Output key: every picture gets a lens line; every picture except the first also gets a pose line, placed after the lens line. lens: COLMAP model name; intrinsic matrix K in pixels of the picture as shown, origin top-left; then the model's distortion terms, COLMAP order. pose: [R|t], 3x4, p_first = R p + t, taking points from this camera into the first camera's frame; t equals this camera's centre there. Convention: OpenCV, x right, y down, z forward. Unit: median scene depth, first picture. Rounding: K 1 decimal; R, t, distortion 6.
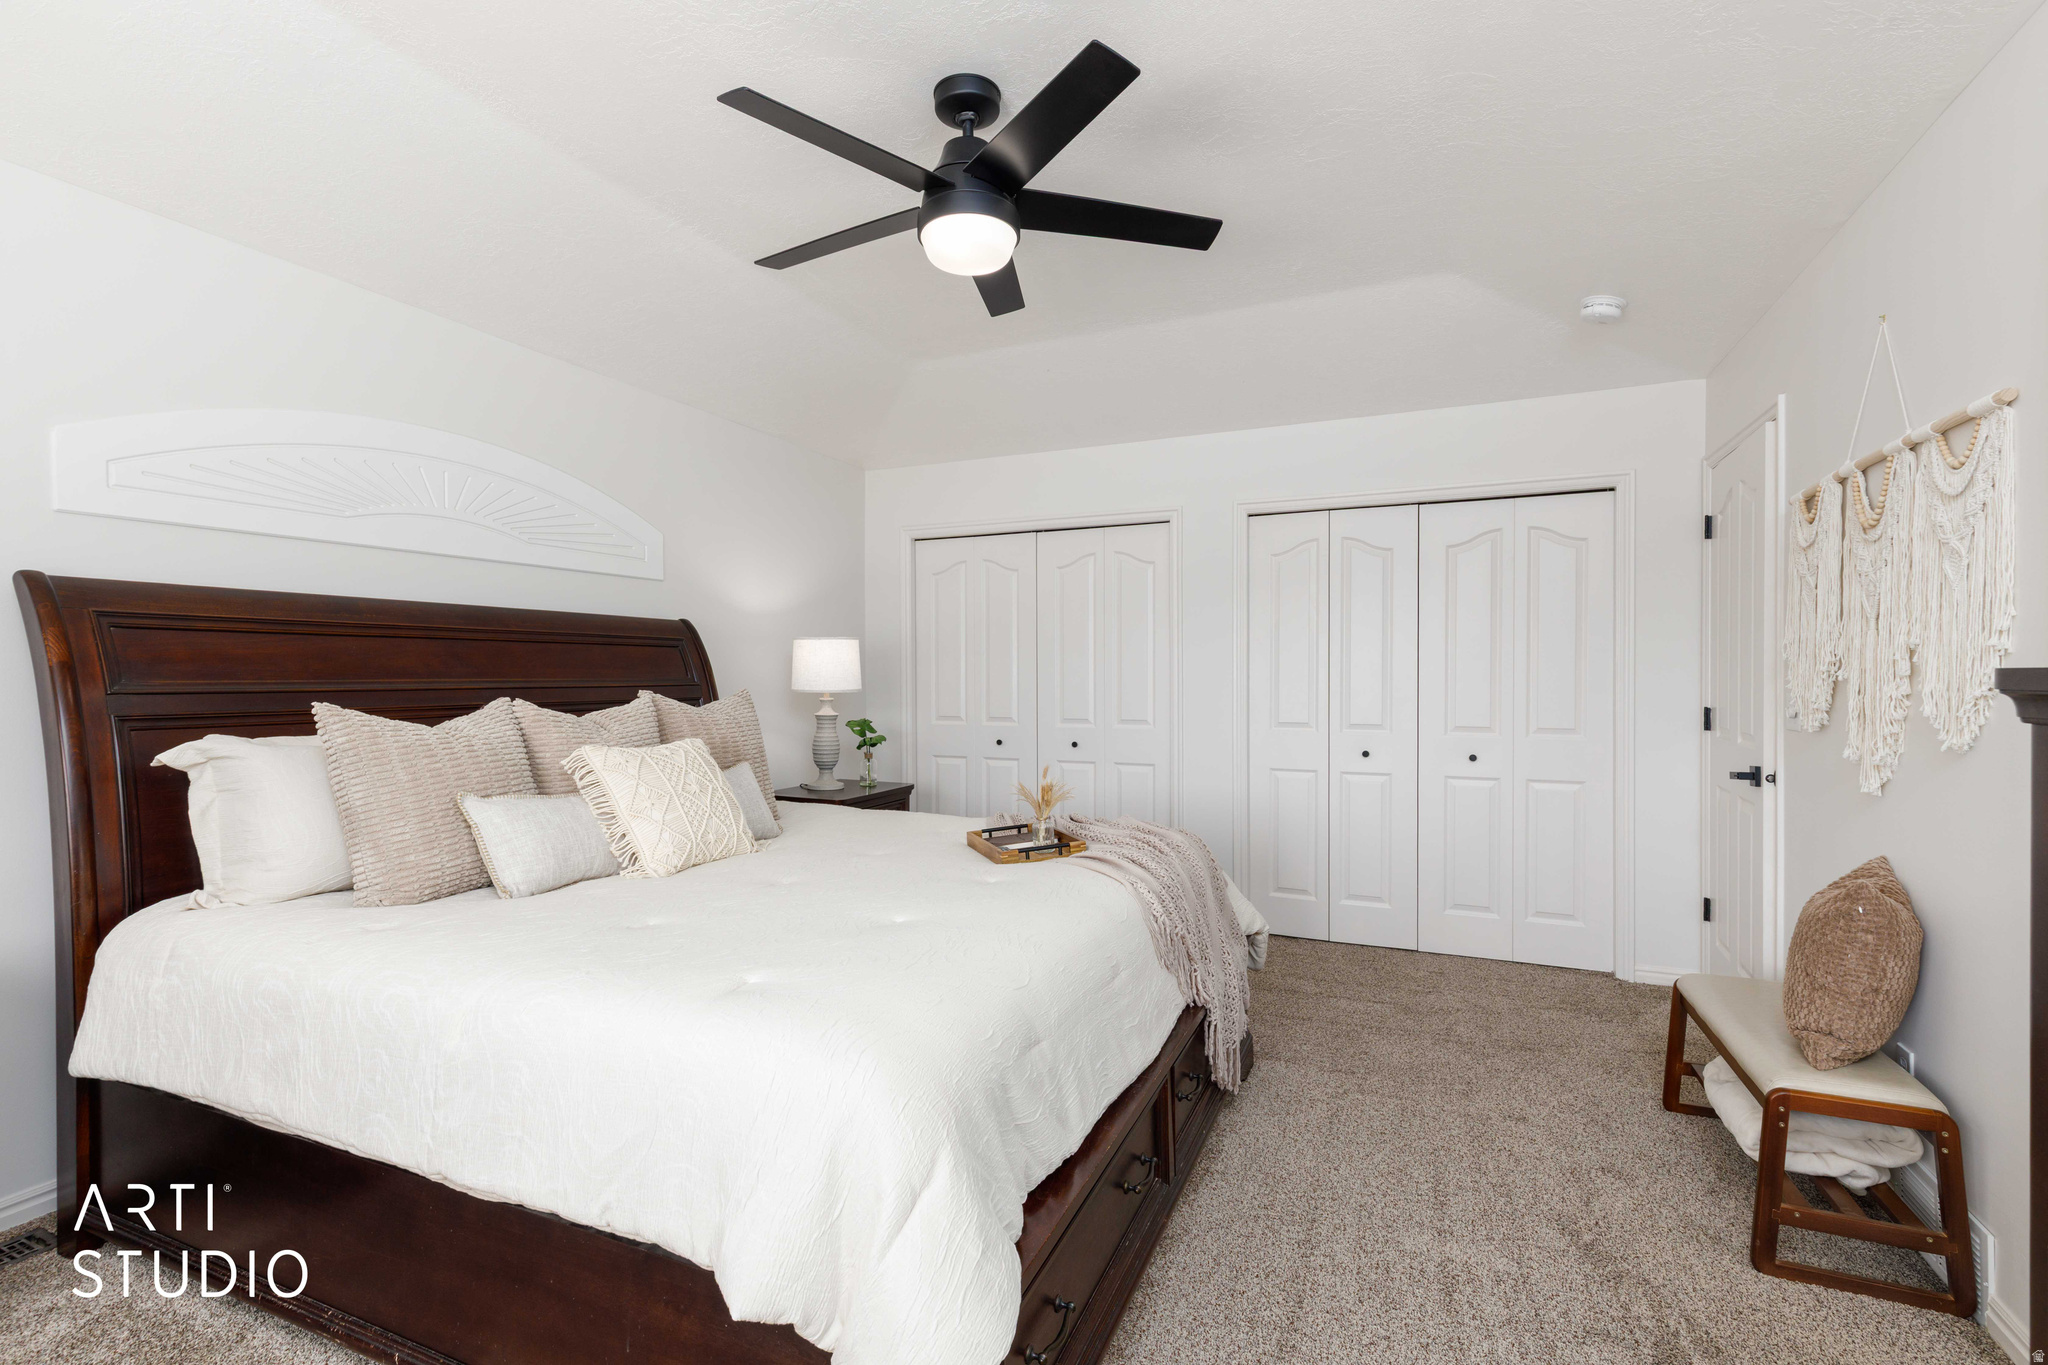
lens RADIAL K [[919.7, 0, 1024.0], [0, 919.7, 682.5], [0, 0, 1]] dist [0.003797, 0.000267]
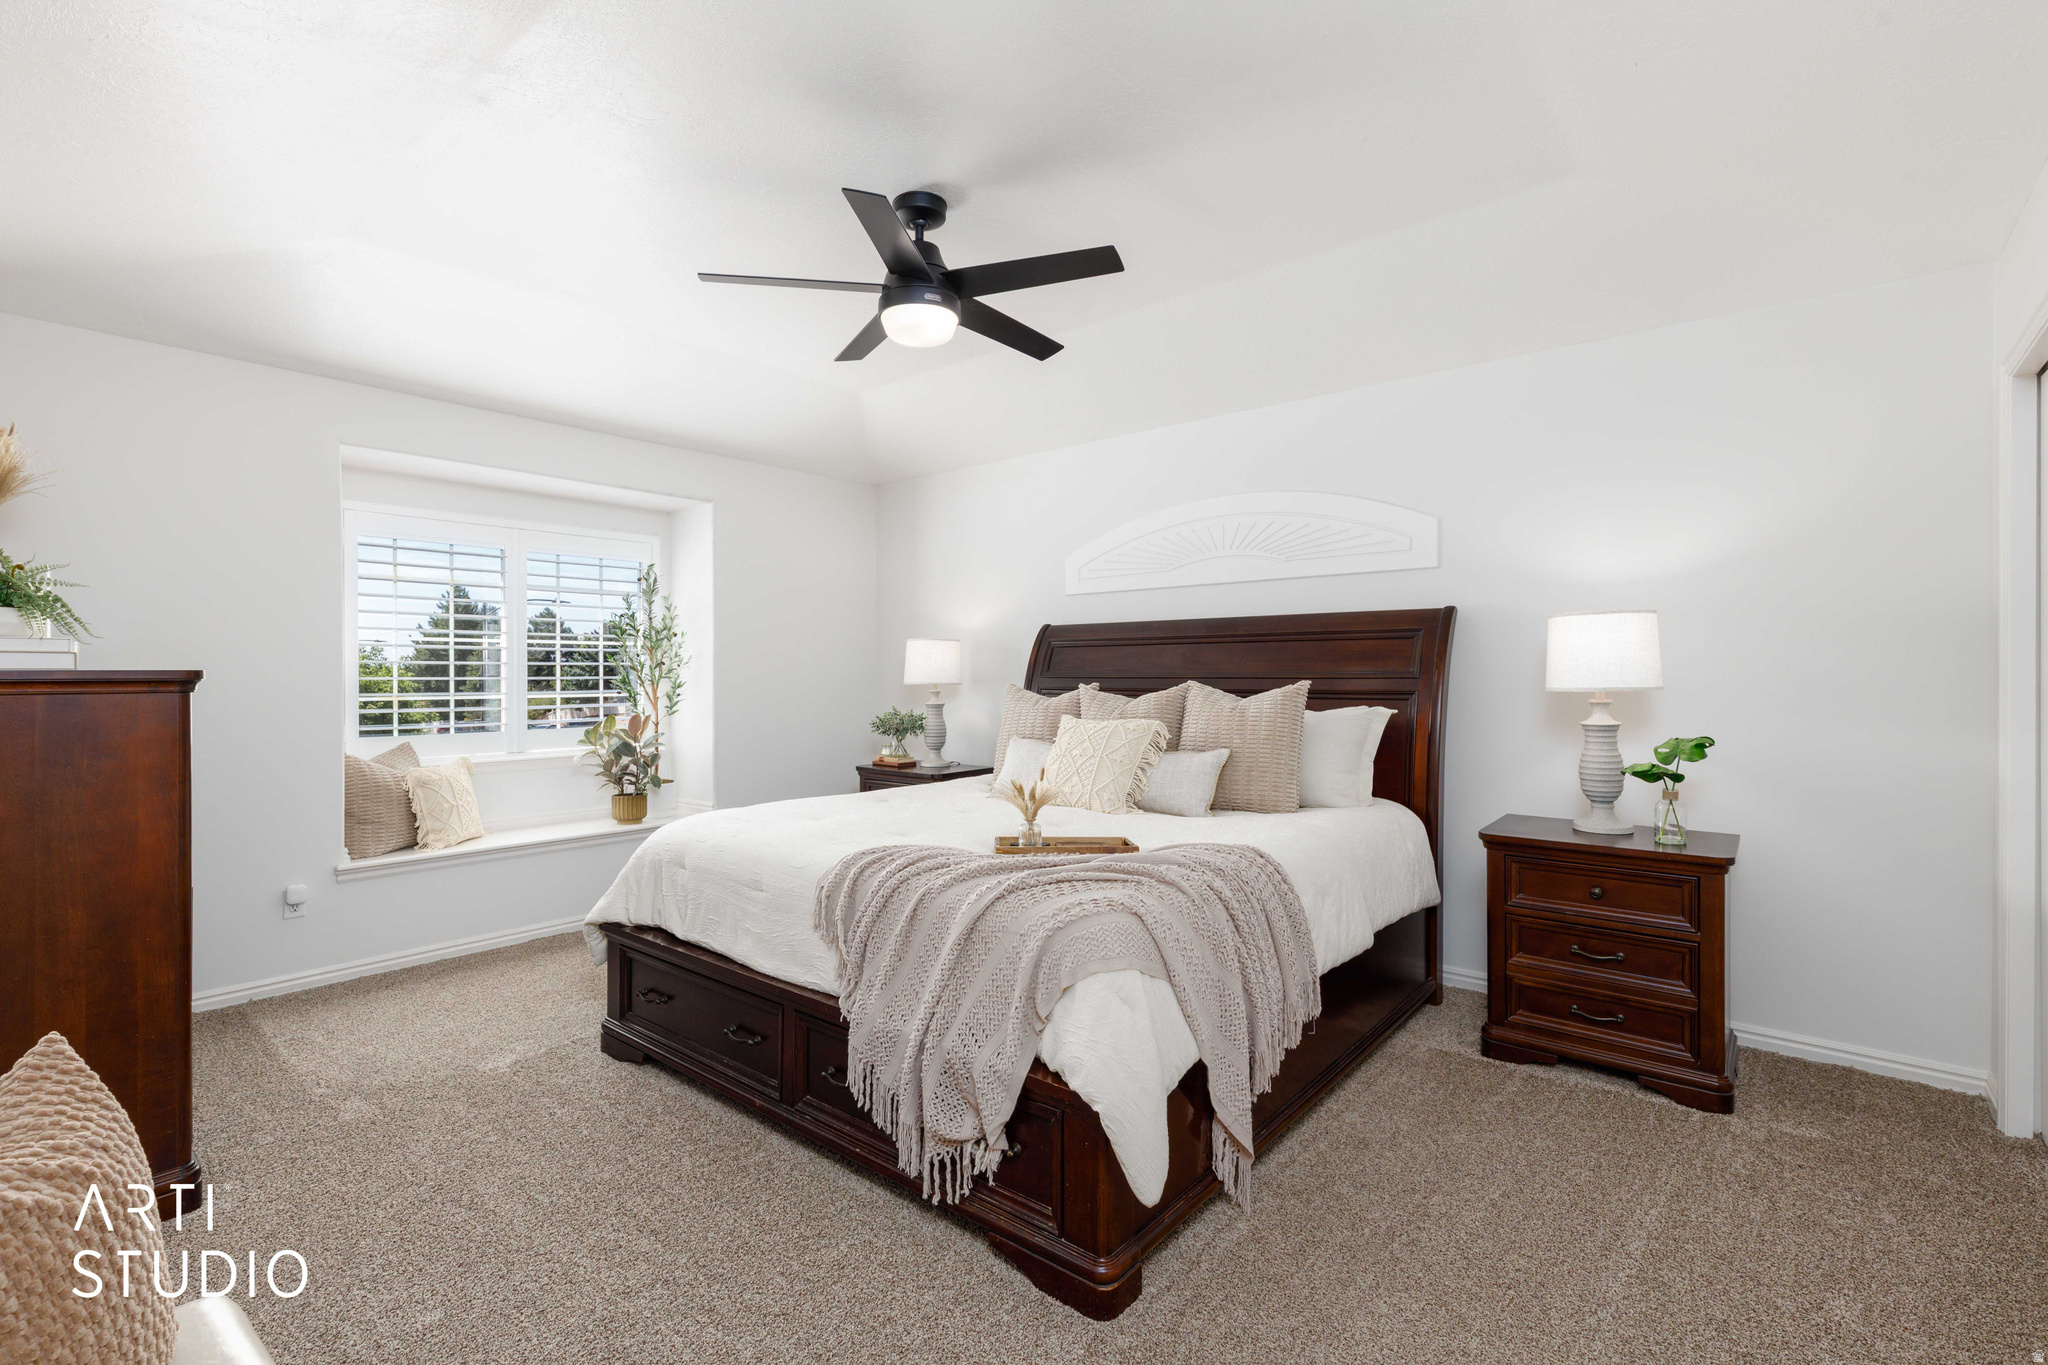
lens RADIAL K [[919.7, 0, 1024.0], [0, 919.7, 682.5], [0, 0, 1]] dist [0.003797, 0.000267]
pose [[-0.276455, 0.016619, -0.960883, 0.641807], [-0.010146, 0.999744, 0.020211, -0.006298], [0.960973, 0.015337, -0.276216, 0.851304]]
